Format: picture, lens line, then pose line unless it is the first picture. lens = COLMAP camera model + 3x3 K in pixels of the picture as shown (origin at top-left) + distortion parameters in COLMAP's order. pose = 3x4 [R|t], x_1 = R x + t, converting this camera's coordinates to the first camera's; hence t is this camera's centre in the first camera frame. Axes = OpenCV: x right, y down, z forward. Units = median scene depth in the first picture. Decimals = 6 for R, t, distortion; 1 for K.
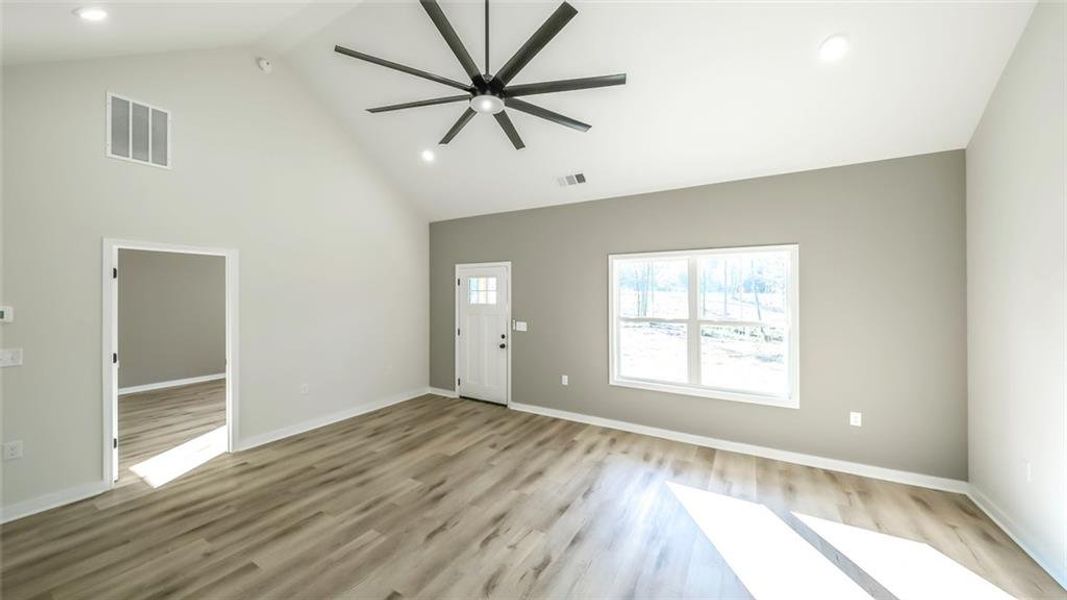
lens RADIAL K [[369.8, 0, 531.6], [0, 369.8, 292.6], [0, 0, 1]] dist [-0.001681, -0.000272]
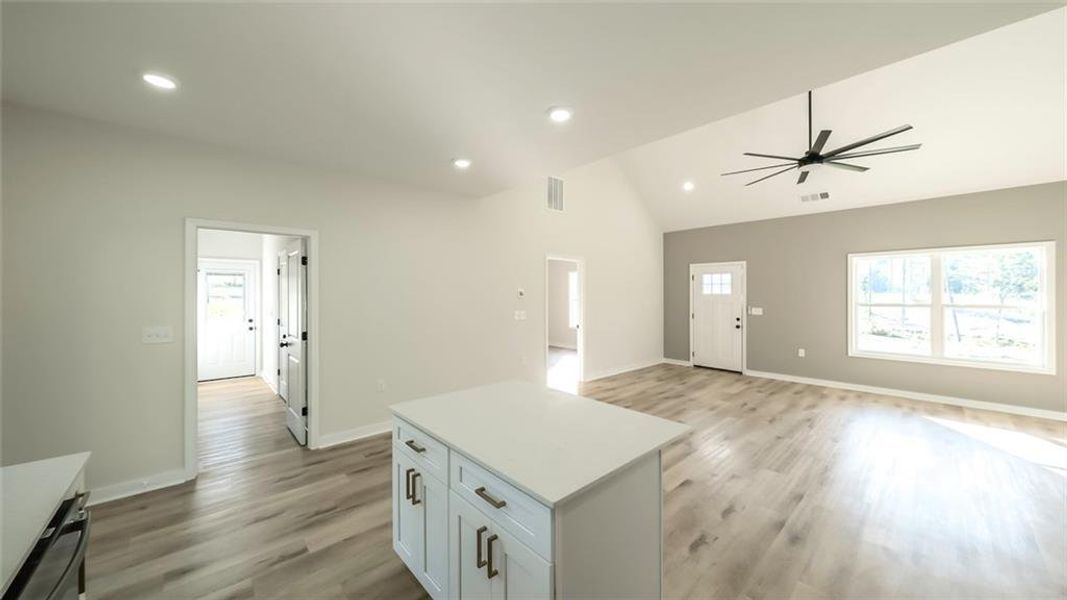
lens RADIAL K [[369.8, 0, 531.6], [0, 369.8, 292.6], [0, 0, 1]] dist [-0.001681, -0.000272]
pose [[0.956729, -0.000416, -0.290980, -0.484844], [-0.000501, 0.999995, -0.003076, 0.037636], [0.290980, 0.003089, 0.956724, -0.556654]]
